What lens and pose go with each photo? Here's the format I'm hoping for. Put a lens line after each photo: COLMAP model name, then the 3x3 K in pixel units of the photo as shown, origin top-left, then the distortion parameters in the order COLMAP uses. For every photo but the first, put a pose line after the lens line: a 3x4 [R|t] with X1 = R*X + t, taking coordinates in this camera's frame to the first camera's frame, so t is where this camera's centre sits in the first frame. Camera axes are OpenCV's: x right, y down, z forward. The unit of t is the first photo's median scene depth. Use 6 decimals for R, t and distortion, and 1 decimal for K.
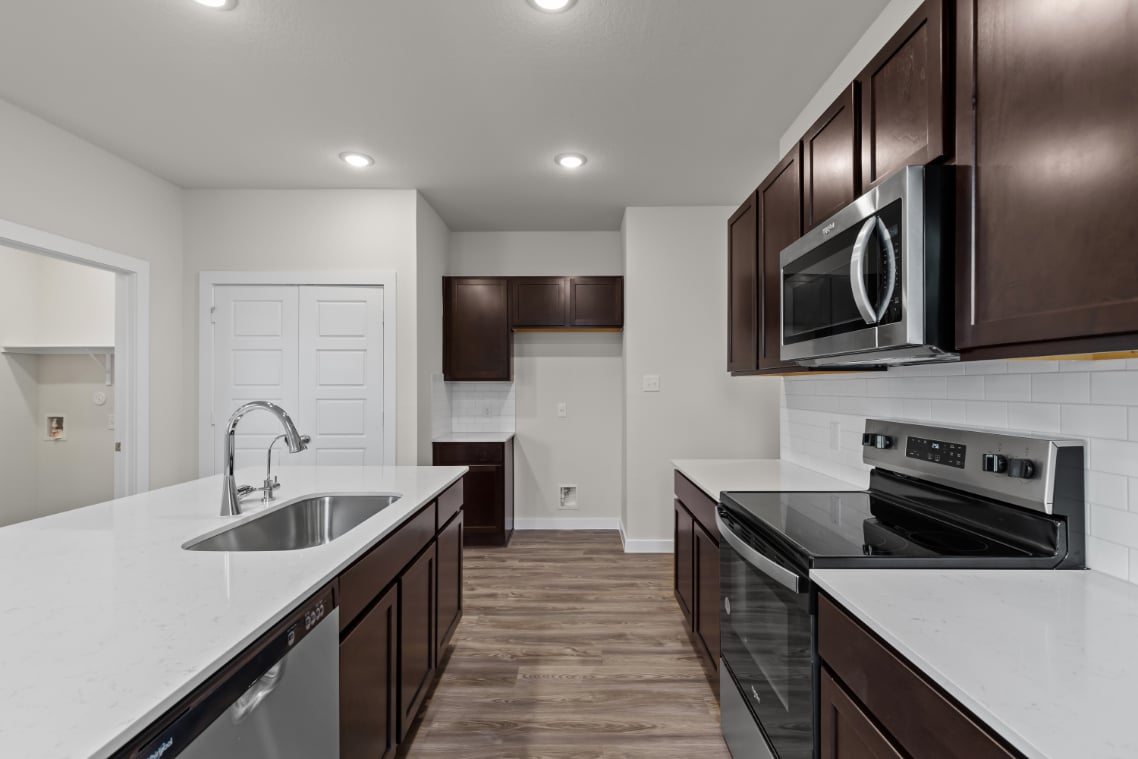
lens RADIAL K [[510.4, 0, 573.0], [0, 510.4, 386.2], [0, 0, 1]] dist [0.005113, -0.000380]
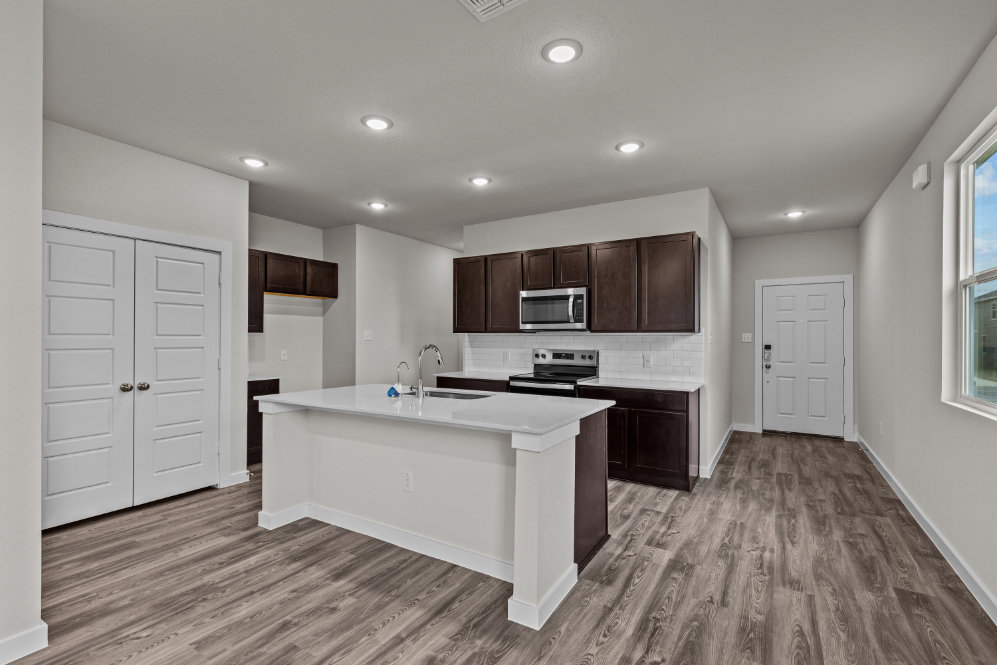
lens RADIAL K [[447.1, 0, 500.8], [0, 447.1, 337.5], [0, 0, 1]] dist [0.005113, -0.000380]
pose [[0.514156, 0.007337, 0.857665, -1.089315], [-0.003377, 0.999973, -0.006530, 0.007527], [-0.857690, 0.000461, 0.514167, -0.125823]]
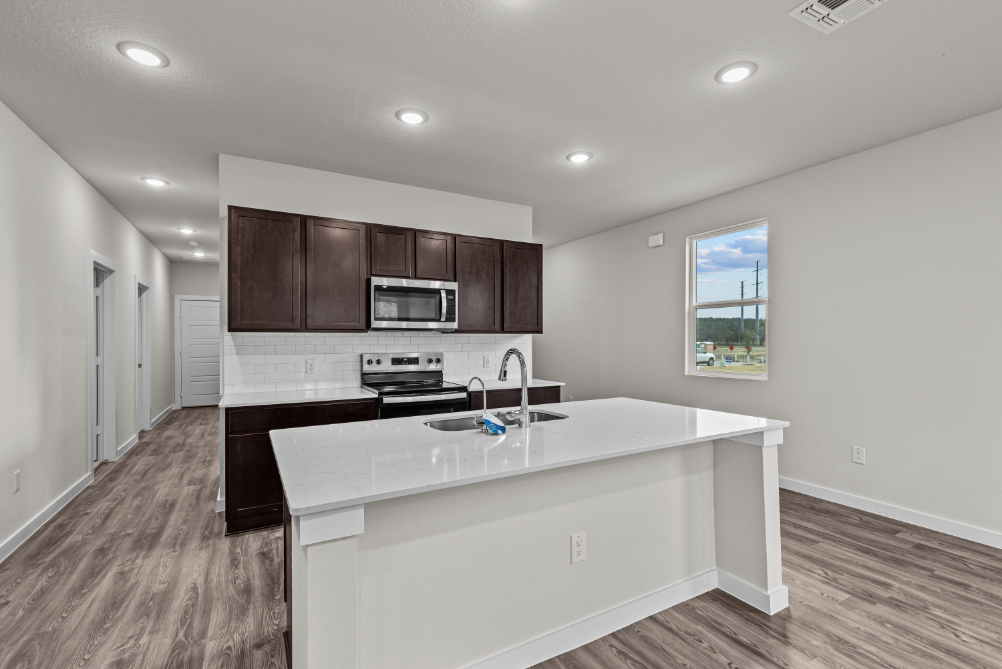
lens RADIAL K [[449.4, 0, 501.7], [0, 449.4, 340.1], [0, 0, 1]] dist [0.005113, -0.000380]
pose [[-0.494785, 0.003327, 0.869009, -0.906534], [0.004813, 0.999988, -0.001088, 0.004181], [-0.869002, 0.003644, -0.494795, 0.875939]]
